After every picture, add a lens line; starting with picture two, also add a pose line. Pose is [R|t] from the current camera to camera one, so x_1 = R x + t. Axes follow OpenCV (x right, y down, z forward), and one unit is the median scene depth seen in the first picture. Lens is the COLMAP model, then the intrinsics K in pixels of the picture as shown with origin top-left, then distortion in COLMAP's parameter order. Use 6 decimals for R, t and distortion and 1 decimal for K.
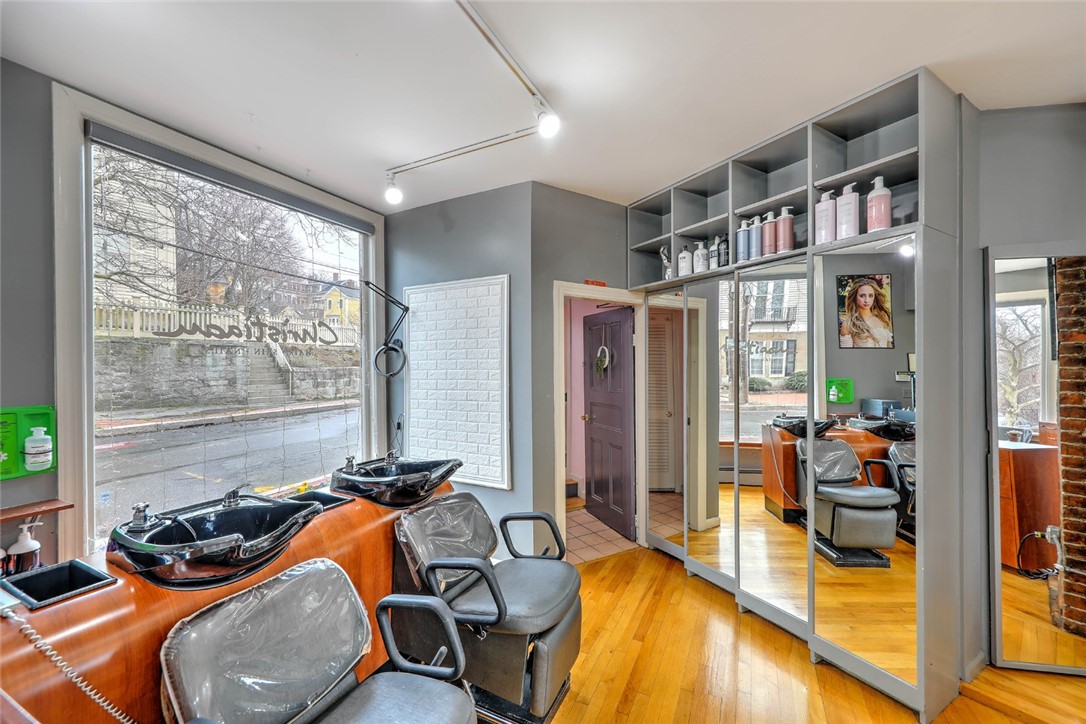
lens RADIAL K [[425.7, 0, 539.7], [0, 425.7, 362.3], [0, 0, 1]] dist [0.001235, 0.000001]
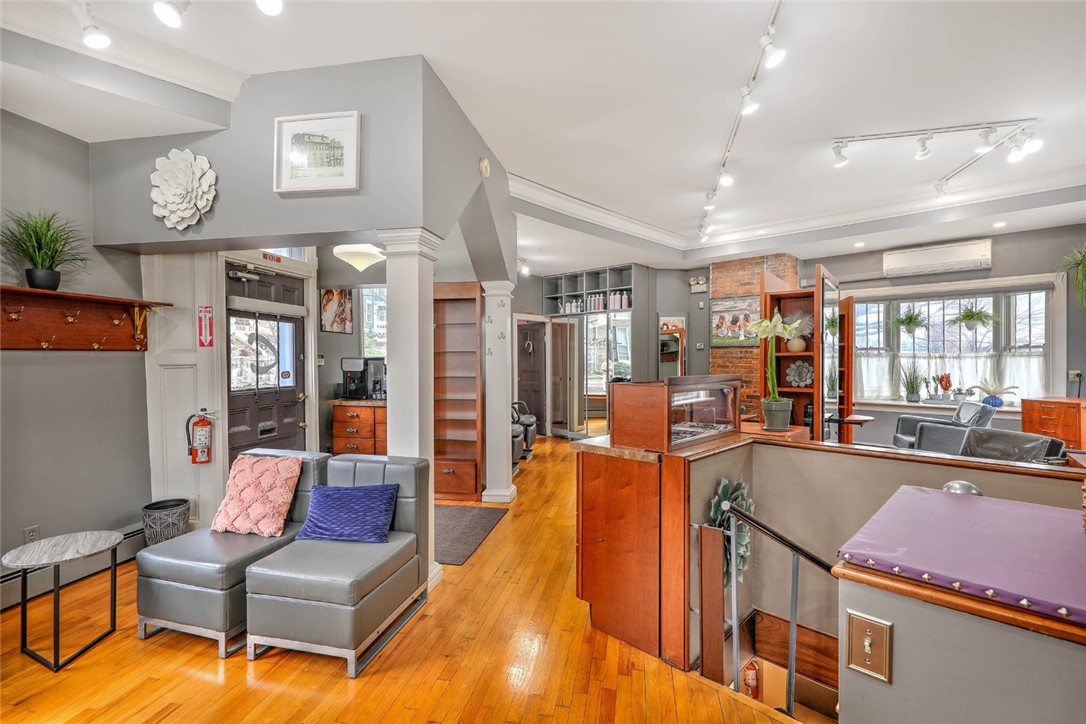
lens RADIAL K [[494.7, 0, 538.8], [0, 494.7, 360.8], [0, 0, 1]] dist [-0.001503, 0.000160]
pose [[0.966184, -0.001590, 0.257848, -0.529518], [-0.001937, 0.999908, 0.013426, 0.027998], [-0.257846, -0.013471, 0.966092, -1.630817]]
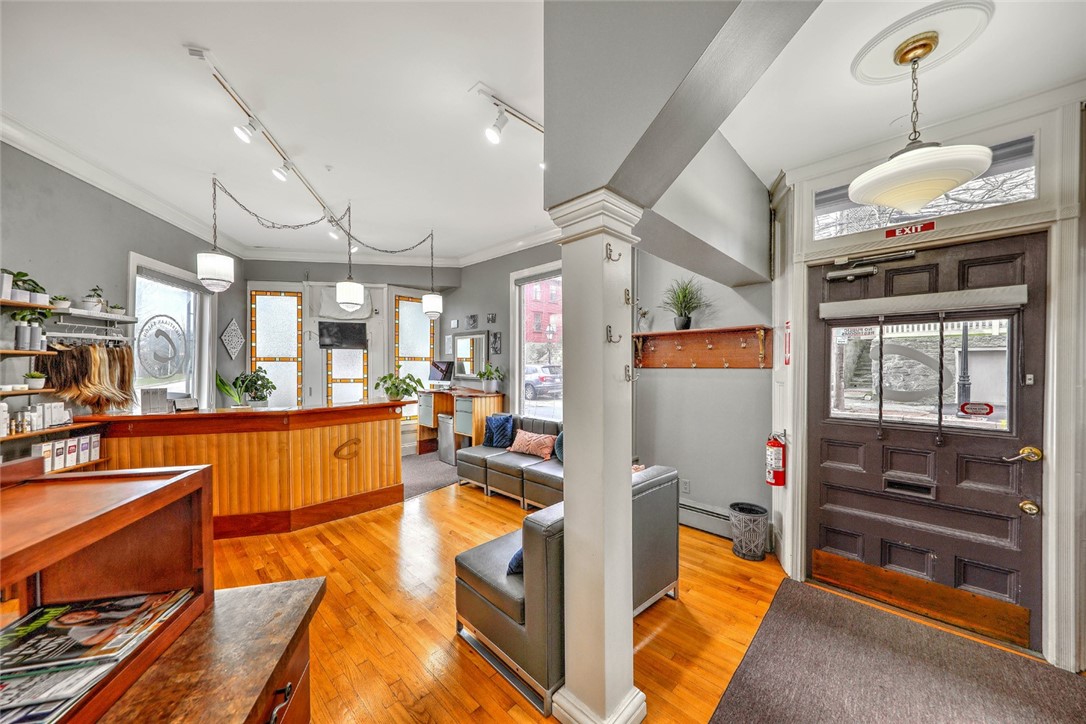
lens RADIAL K [[381.0, 0, 544.9], [0, 381.0, 357.5], [0, 0, 1]] dist [-0.000659, -0.000155]
pose [[-0.296673, -0.015419, -0.954855, 0.015778], [0.008017, 0.999794, -0.018636, 0.006822], [0.954946, -0.013184, -0.296488, -0.492832]]
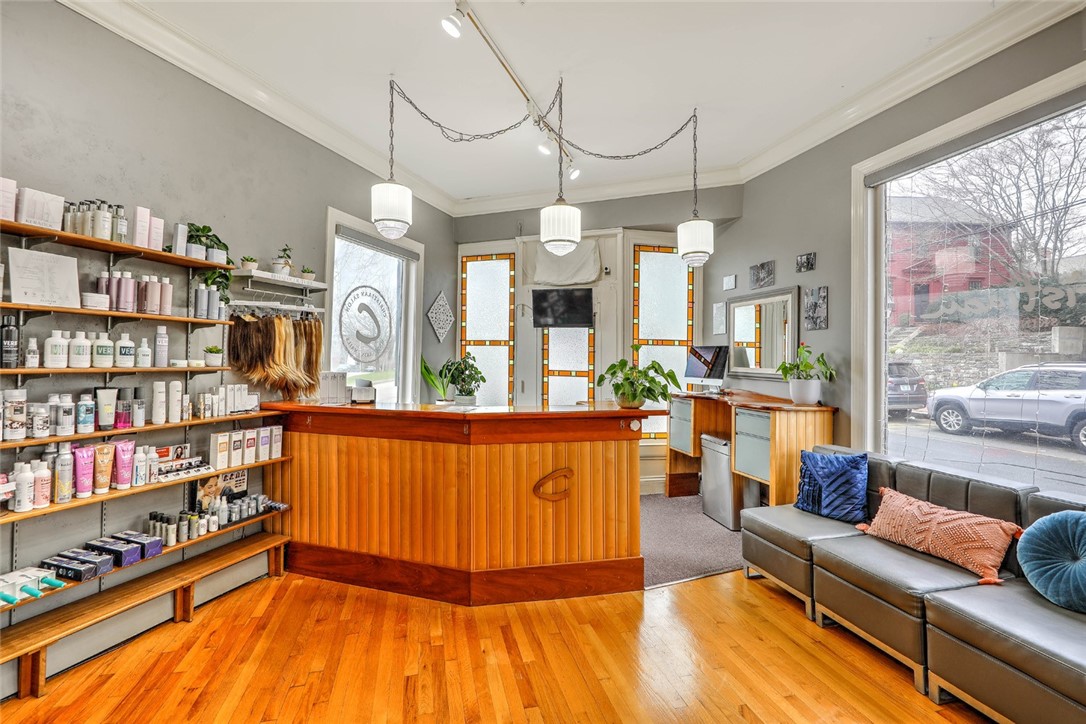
lens RADIAL K [[494.7, 0, 537.3], [0, 494.7, 353.8], [0, 0, 1]] dist [-0.001503, 0.000160]
pose [[-0.766957, -0.015990, -0.641499, -0.256370], [-0.008142, 0.999852, -0.015188, 0.031370], [0.641647, -0.006426, -0.766973, -0.698963]]
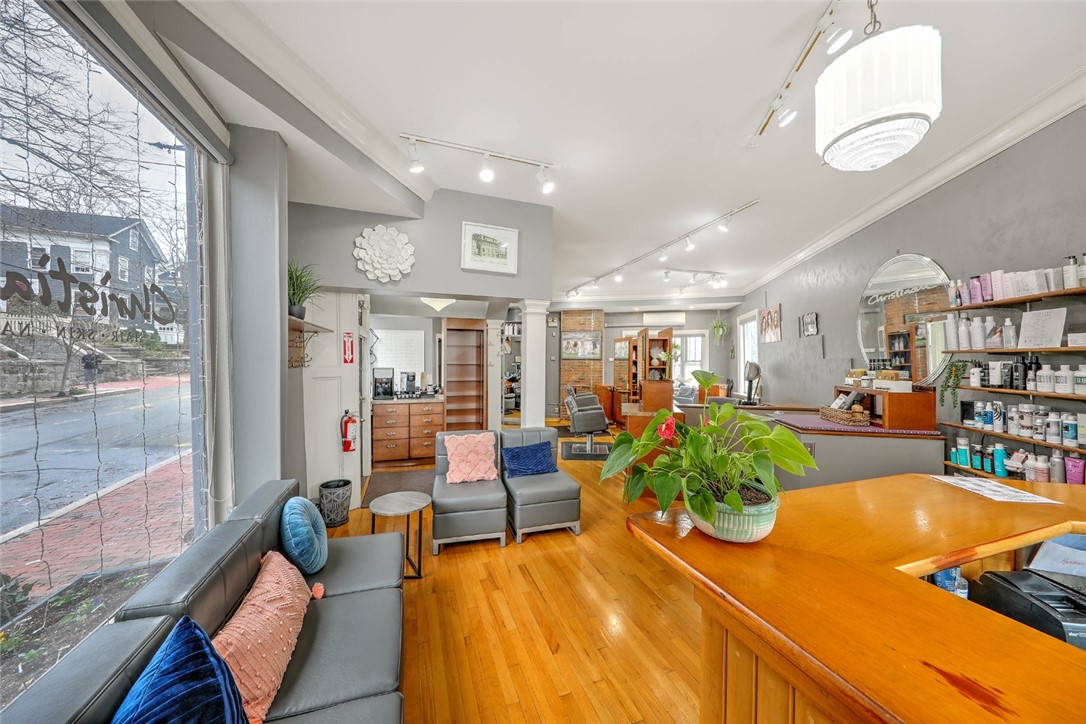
lens RADIAL K [[374.6, 0, 541.1], [0, 374.6, 362.5], [0, 0, 1]] dist [0.000047, 0.000002]
pose [[0.685962, 0.000184, 0.727637, -1.502987], [-0.011112, 0.999886, 0.010223, -0.011668], [-0.727552, -0.015098, 0.685886, -1.531504]]
